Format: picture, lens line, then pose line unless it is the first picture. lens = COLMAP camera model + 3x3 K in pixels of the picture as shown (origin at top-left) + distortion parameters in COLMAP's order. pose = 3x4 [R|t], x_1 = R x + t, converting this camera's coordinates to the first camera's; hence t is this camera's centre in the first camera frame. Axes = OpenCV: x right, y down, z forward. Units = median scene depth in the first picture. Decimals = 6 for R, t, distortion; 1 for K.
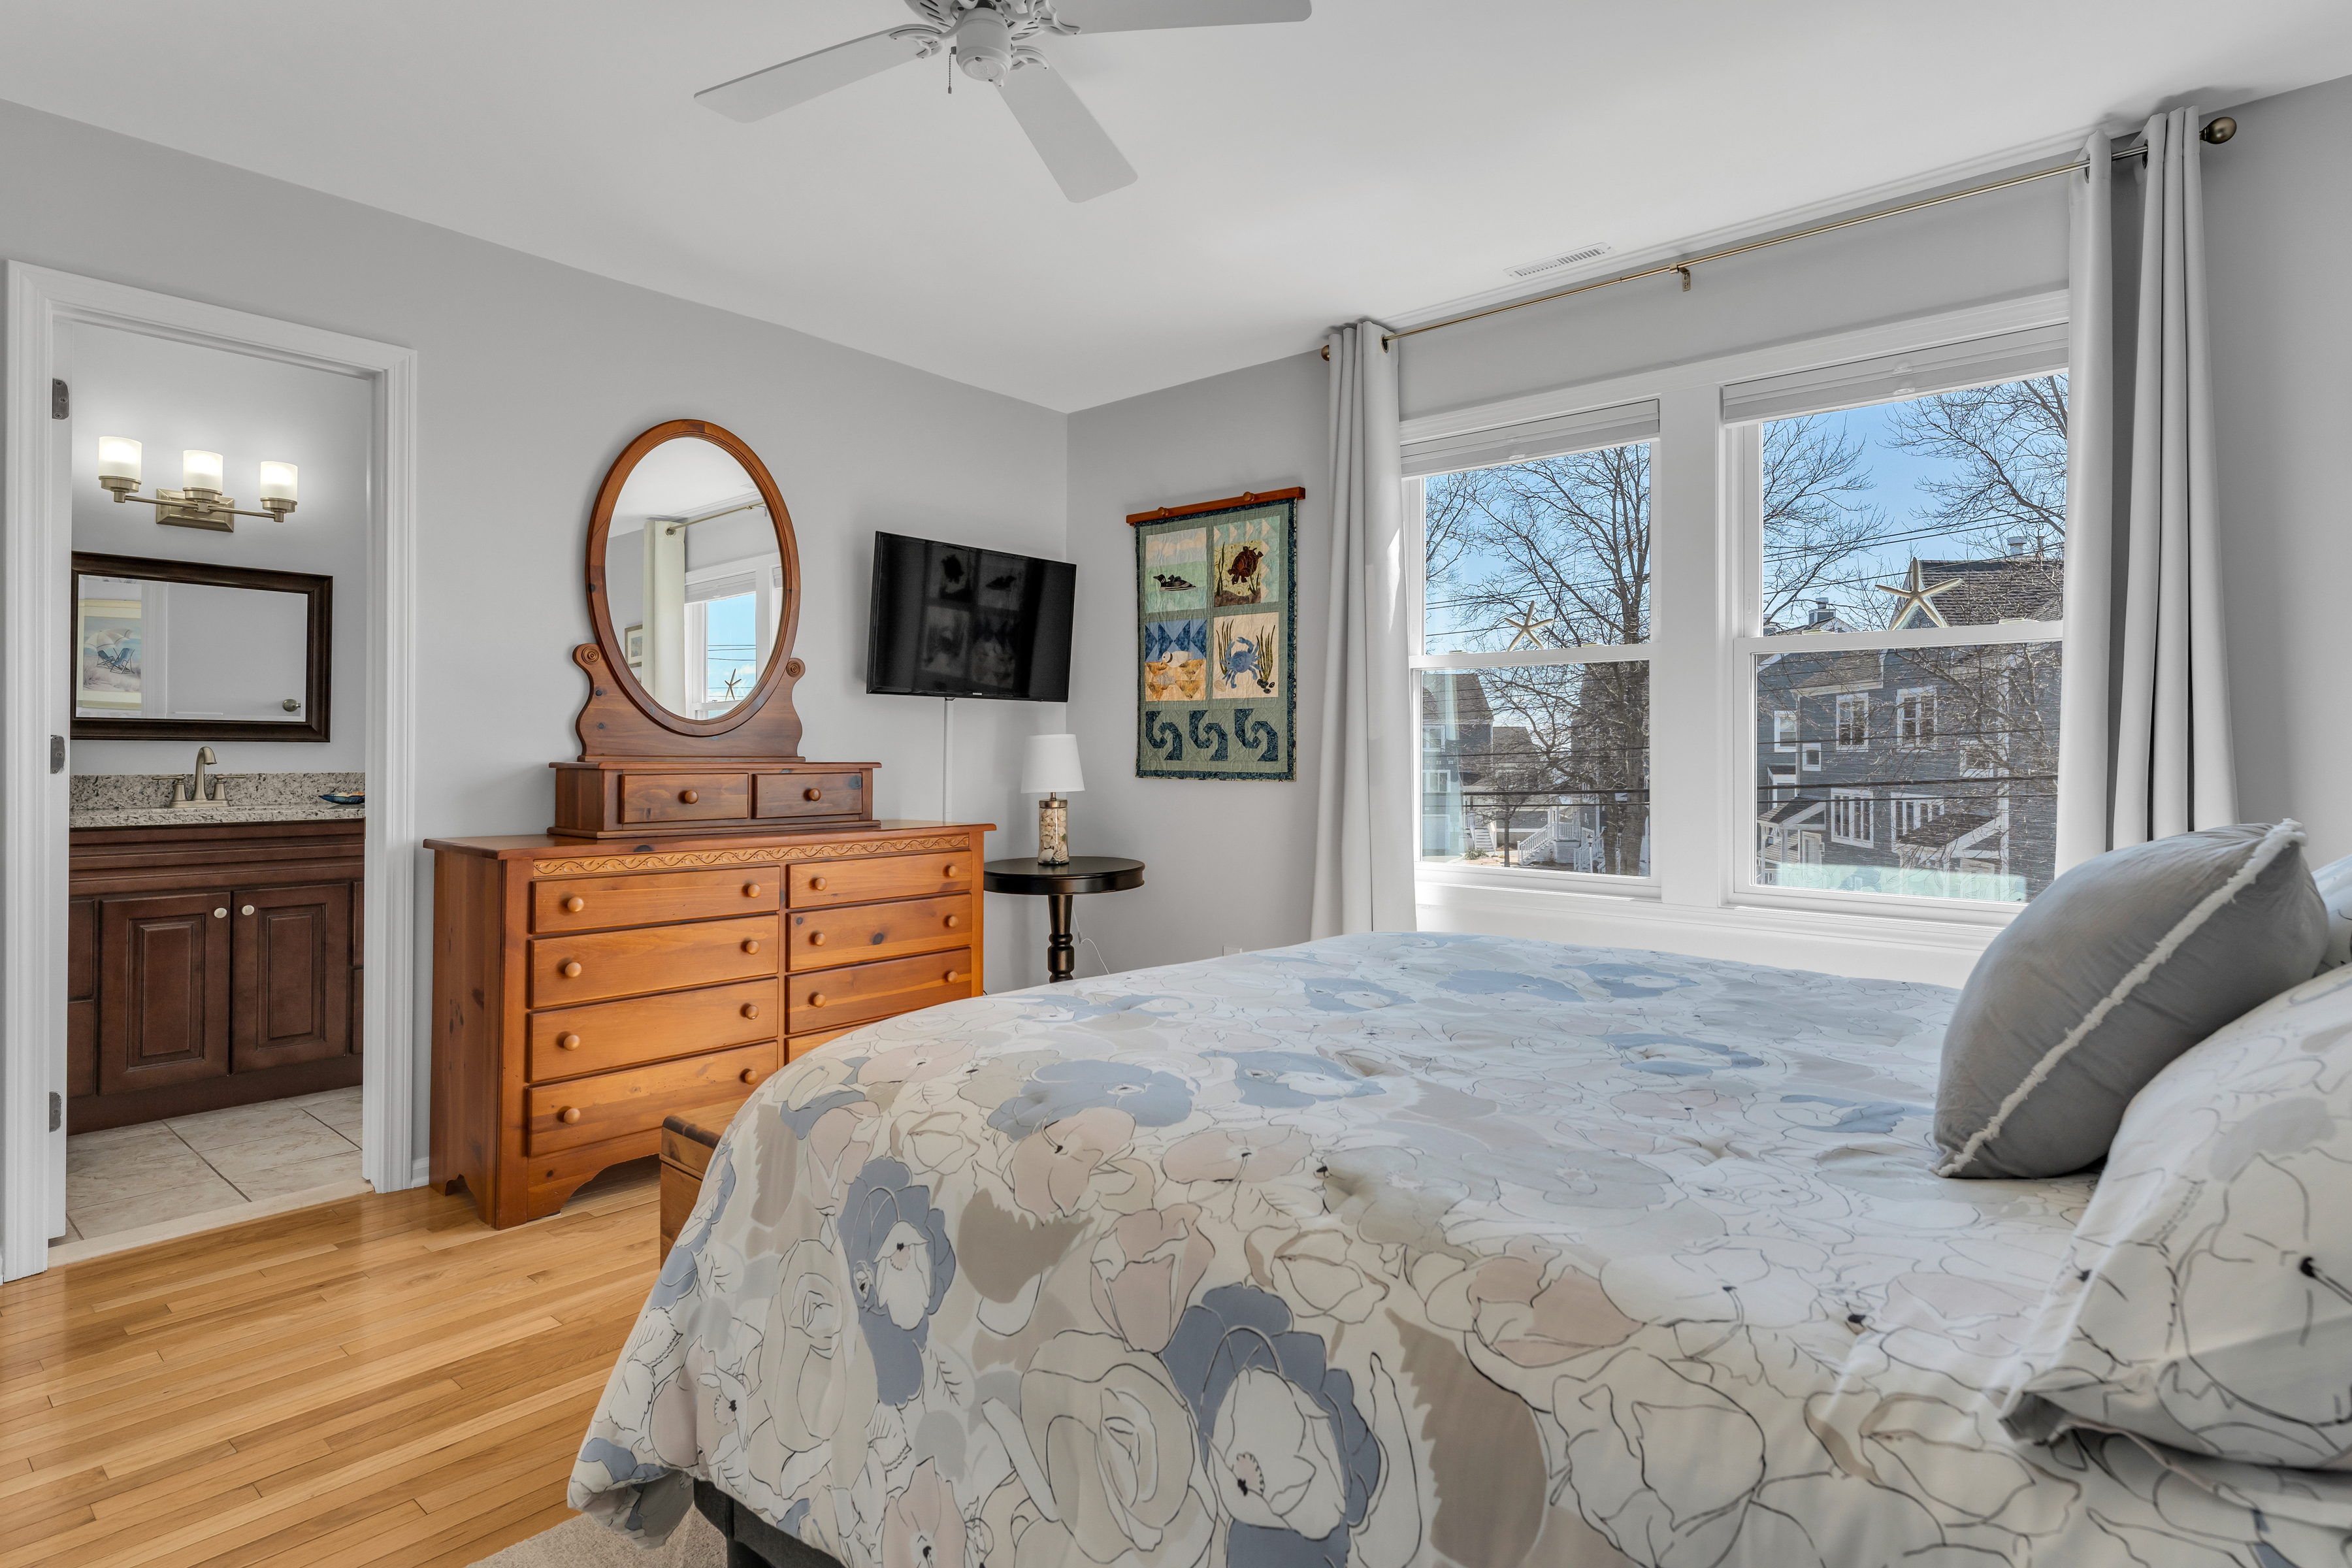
lens RADIAL K [[1224.5, 0, 1184.6], [0, 1224.5, 793.8], [0, 0, 1]] dist [-0.001717, -0.000450]
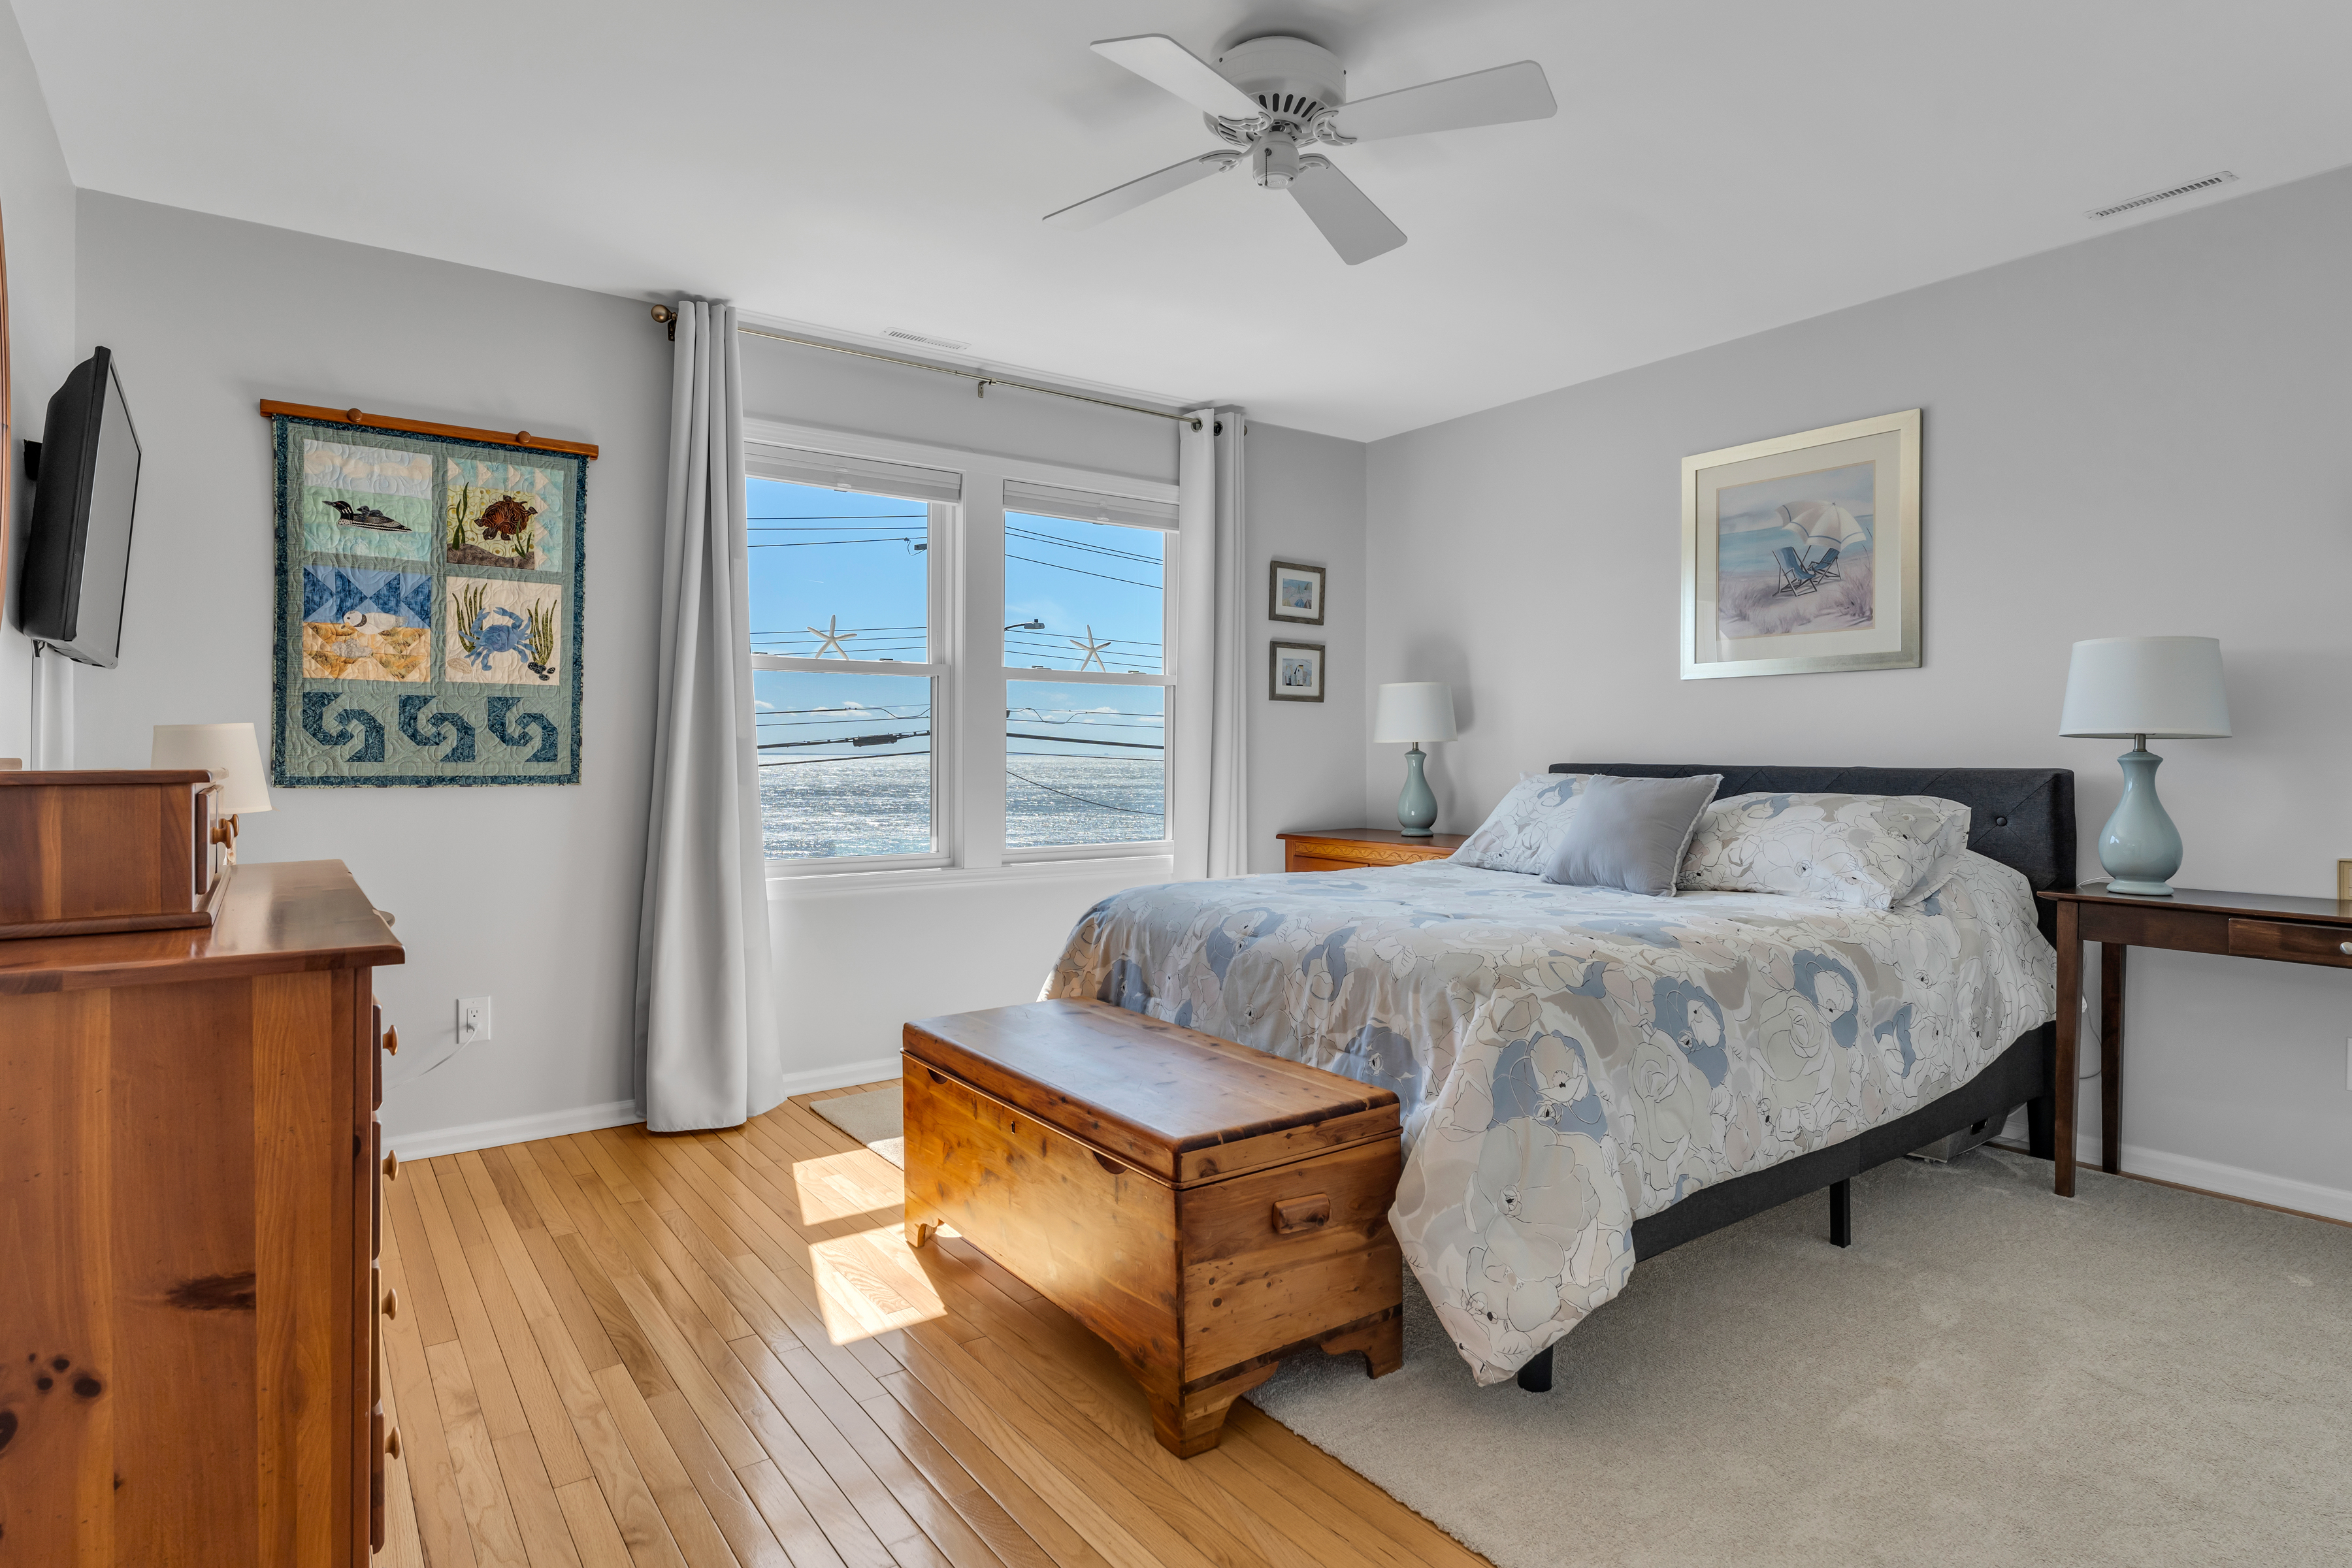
lens RADIAL K [[1240.6, 0, 1177.0], [0, 1240.6, 814.9], [0, 0, 1]] dist [0.000422, -0.001094]
pose [[0.229071, -0.049086, 0.972171, -0.652727], [0.033243, 0.998540, 0.042584, -0.011901], [-0.972842, 0.022563, 0.230368, 0.384125]]
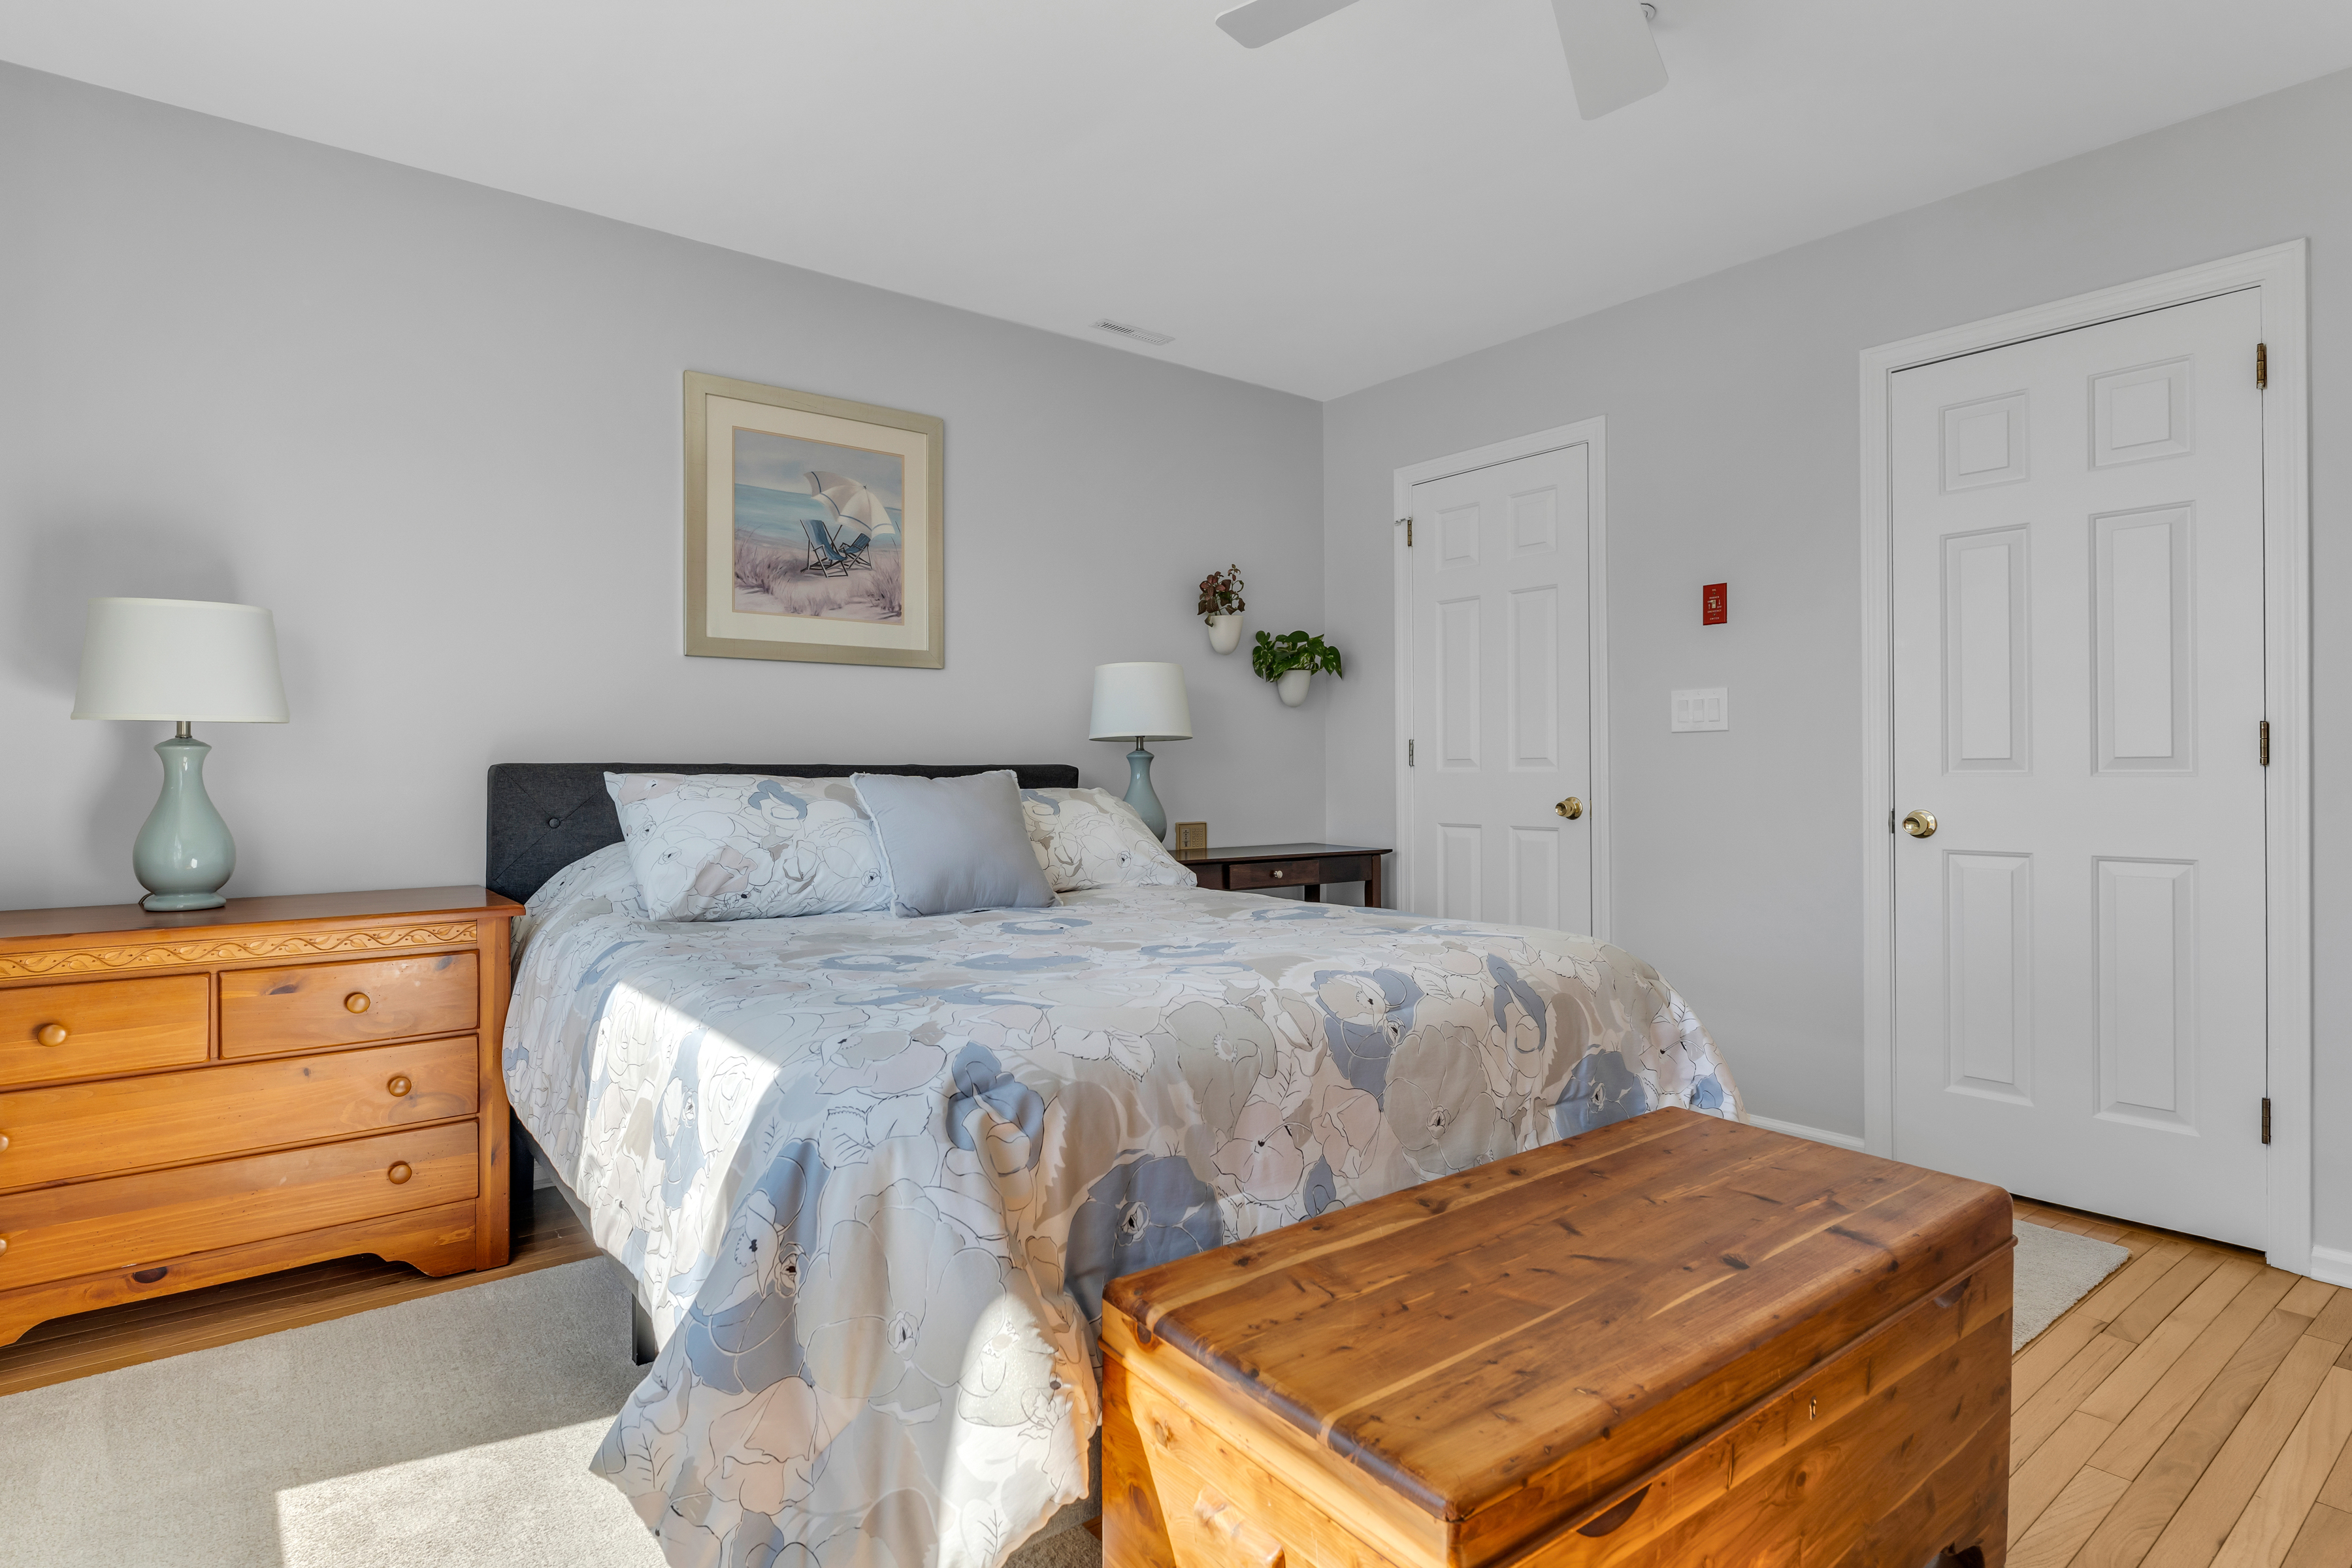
lens RADIAL K [[1213.0, 0, 1173.8], [0, 1213.0, 791.3], [0, 0, 1]] dist [-0.001540, -0.000985]
pose [[-0.981882, -0.002321, 0.189478, -0.023377], [0.007572, 0.998646, 0.051472, -0.015922], [-0.189341, 0.051975, -0.980535, 0.910206]]
